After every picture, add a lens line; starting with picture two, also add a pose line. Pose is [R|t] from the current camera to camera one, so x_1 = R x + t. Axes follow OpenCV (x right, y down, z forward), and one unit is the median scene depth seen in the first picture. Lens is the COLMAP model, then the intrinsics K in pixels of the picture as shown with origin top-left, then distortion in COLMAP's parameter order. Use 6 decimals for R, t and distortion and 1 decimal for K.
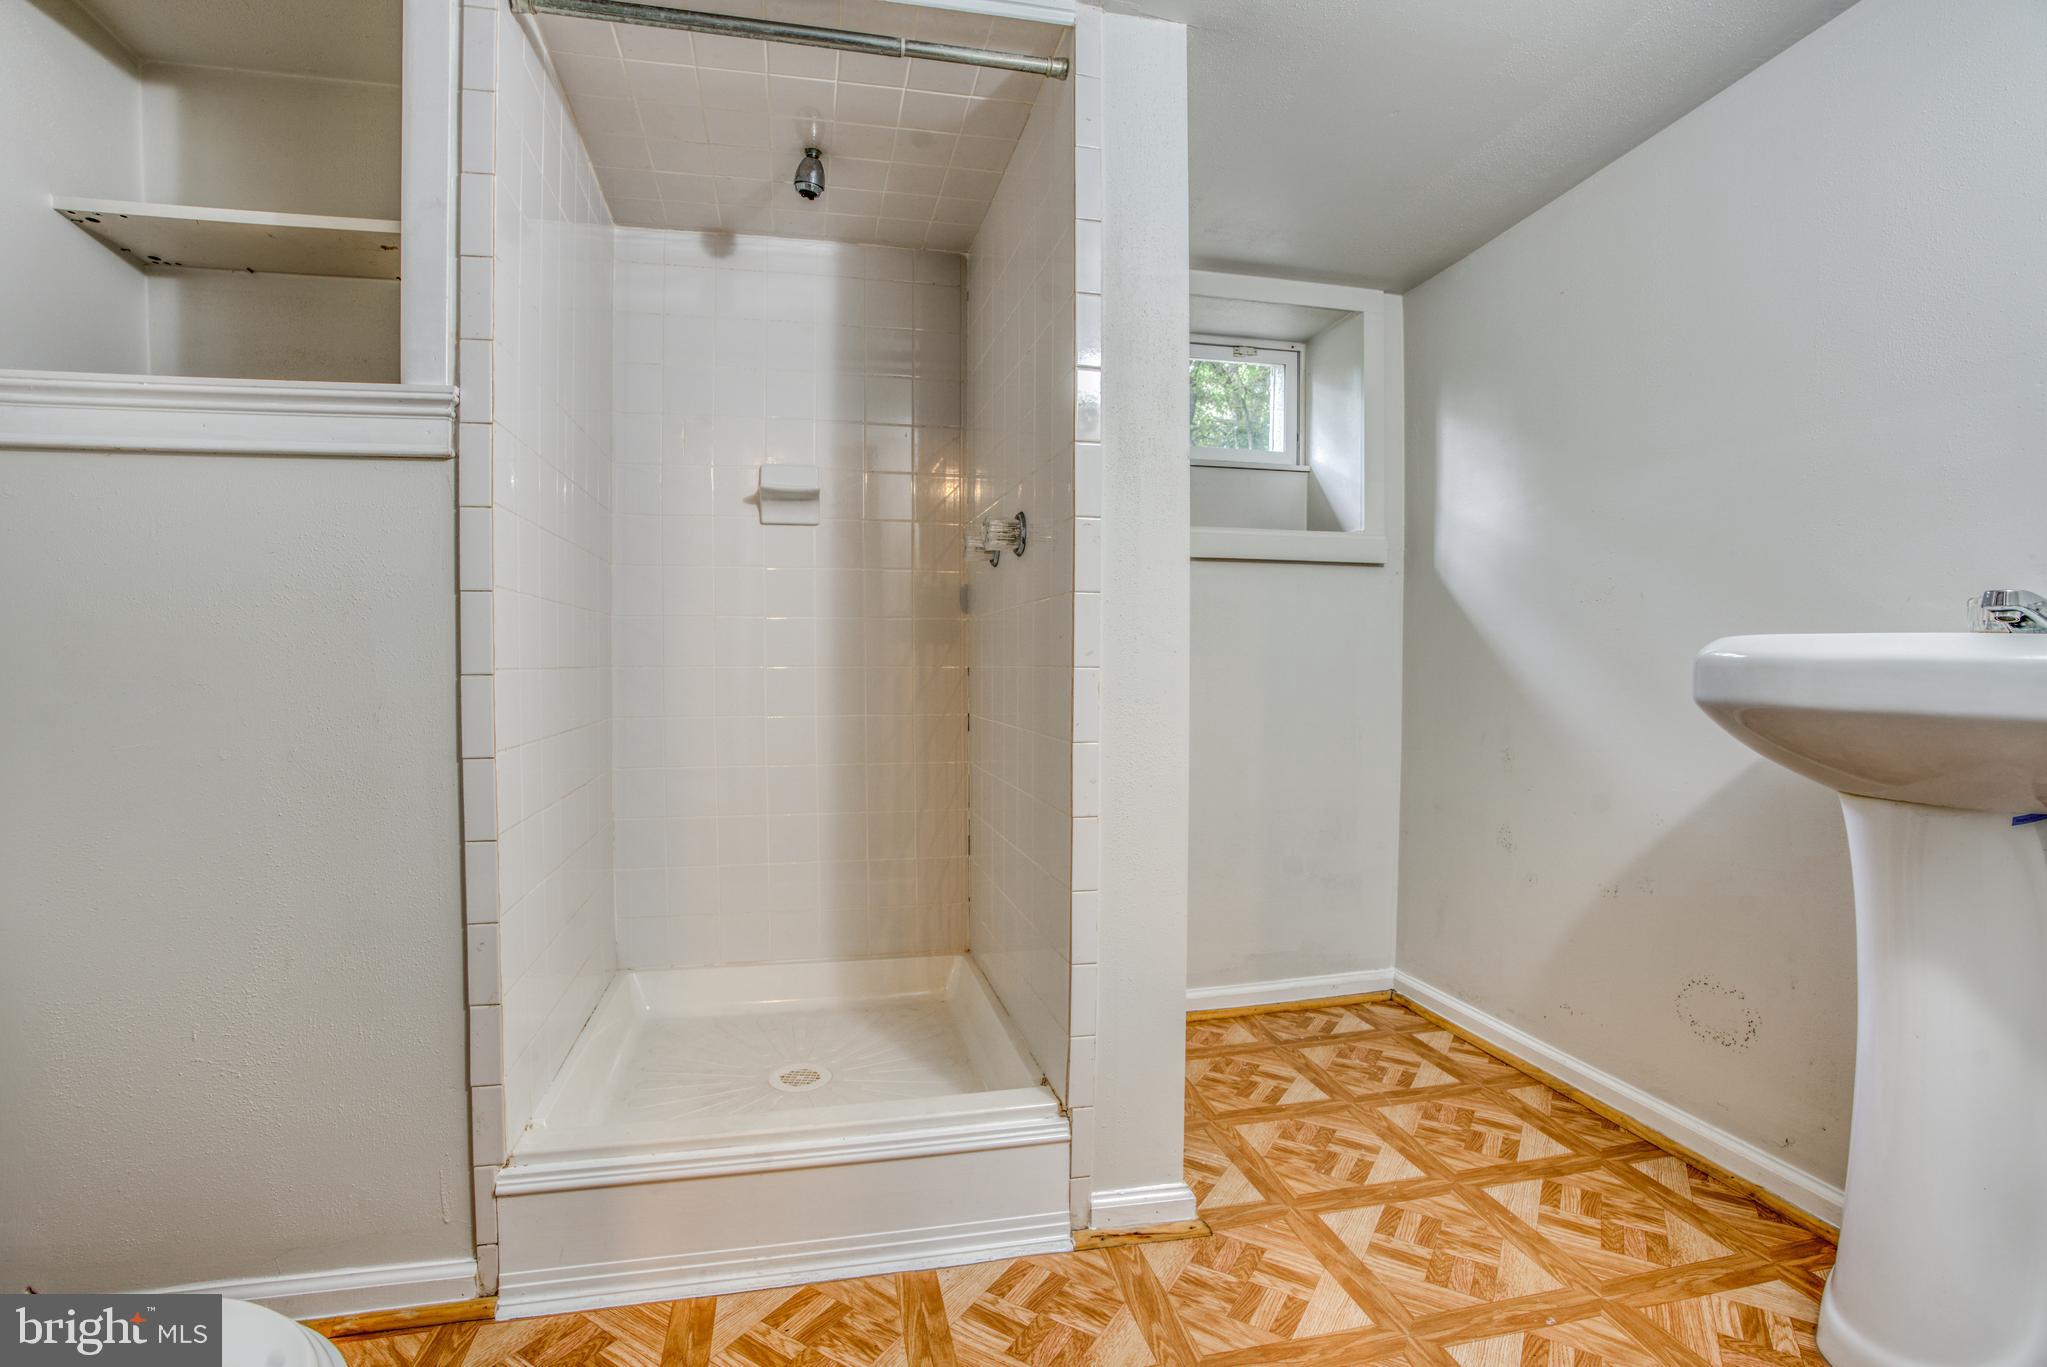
lens RADIAL K [[951.9, 0, 1004.4], [0, 951.9, 680.6], [0, 0, 1]] dist [-0.071022, 0.026041]
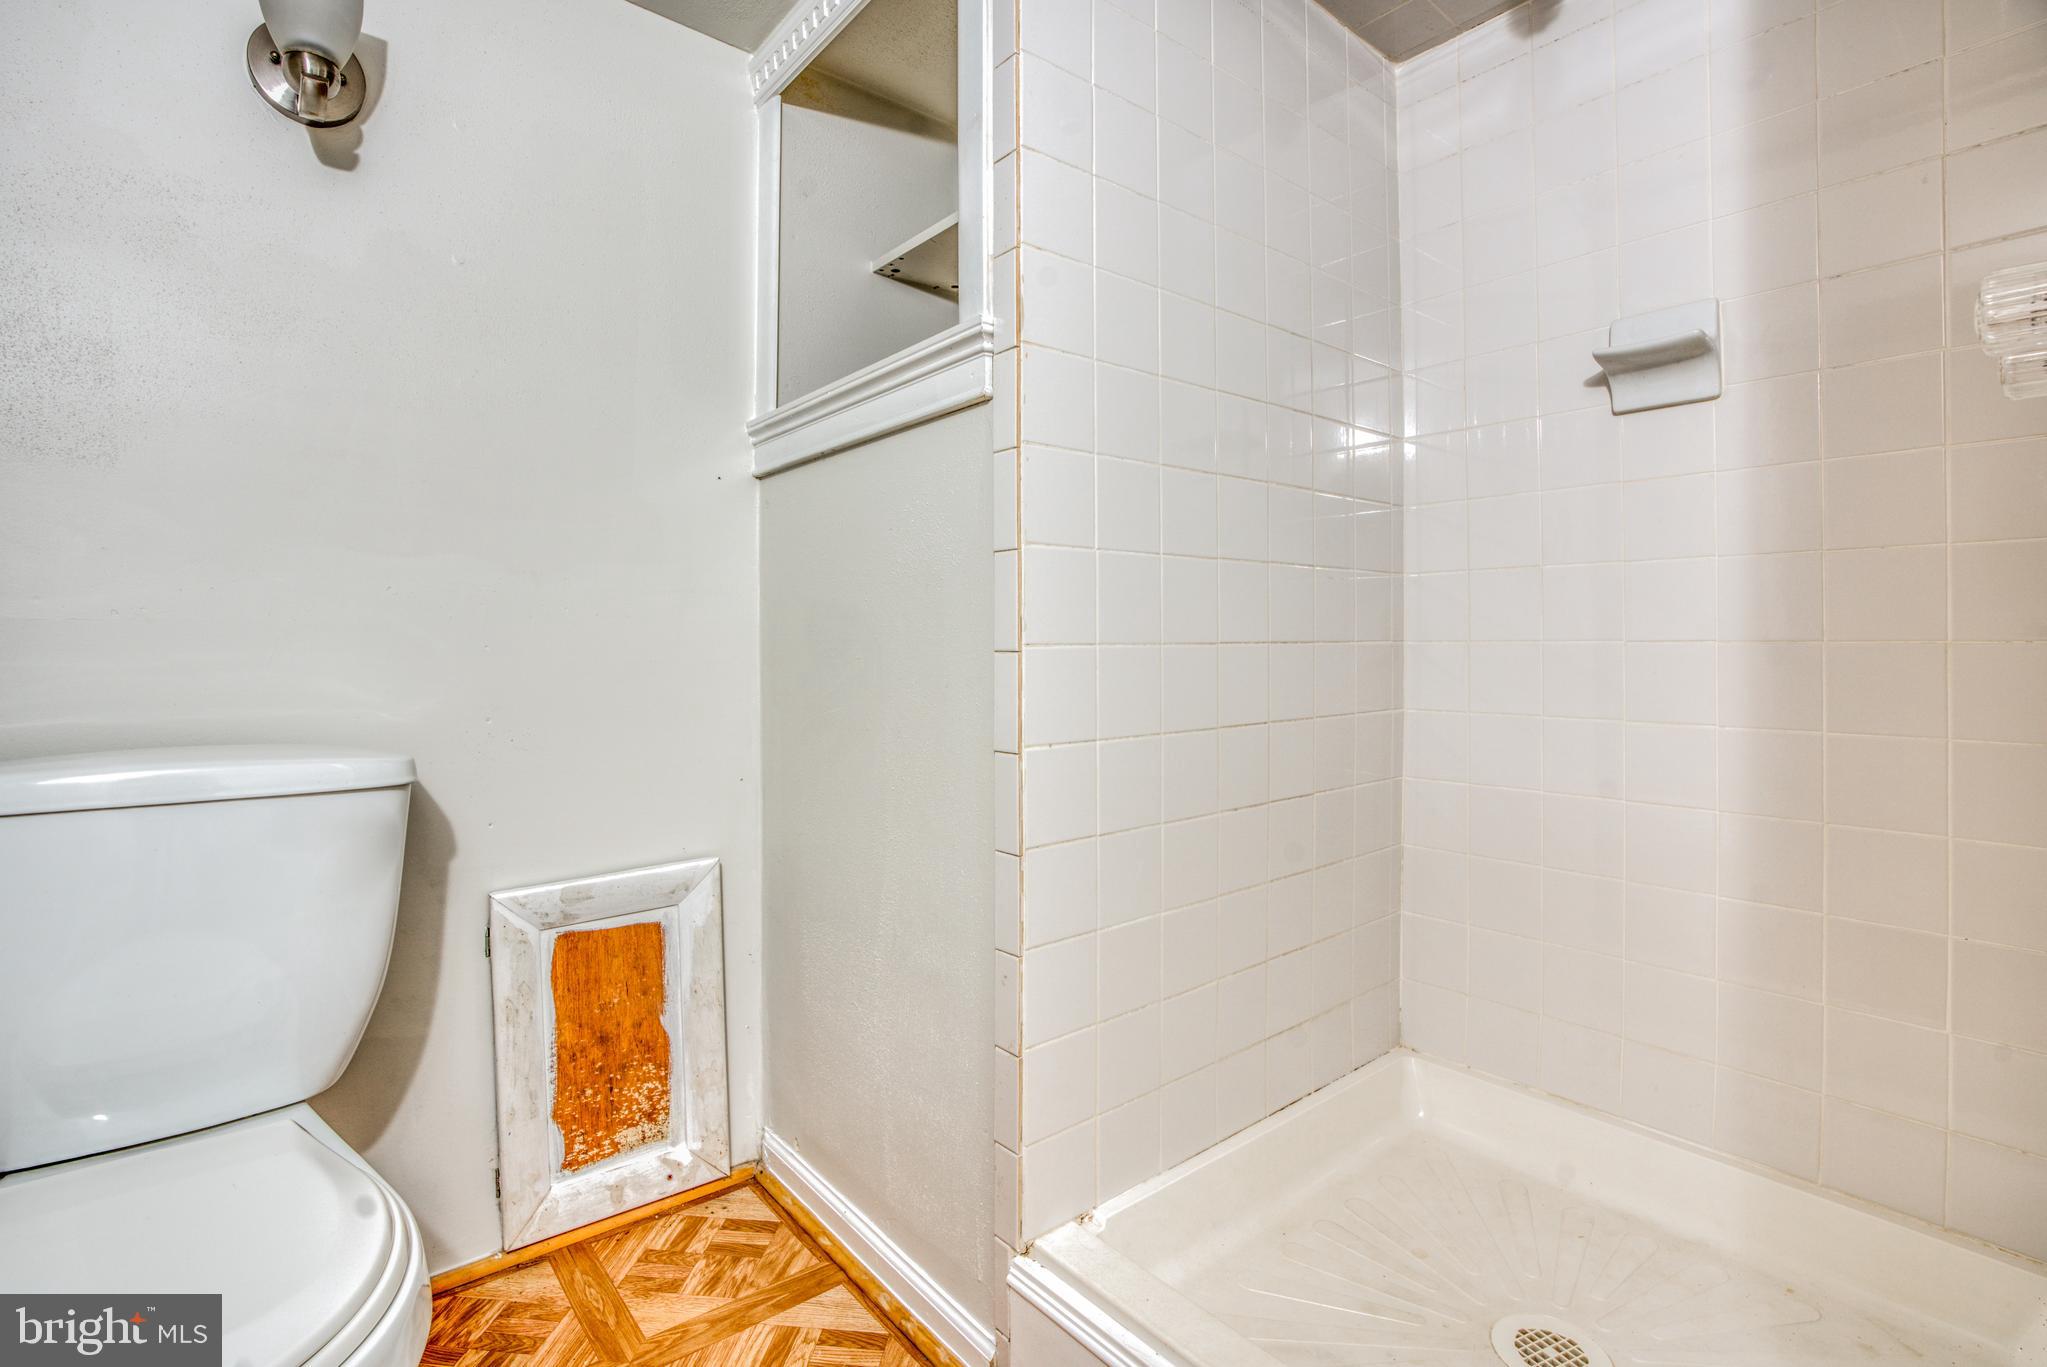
lens RADIAL K [[951.9, 0, 1004.4], [0, 951.9, 680.6], [0, 0, 1]] dist [-0.071022, 0.026041]
pose [[0.473785, 0.011371, -0.880567, 0.094562], [-0.003733, 0.999934, 0.010904, 0.004608], [0.880633, -0.001878, 0.473796, 0.360323]]
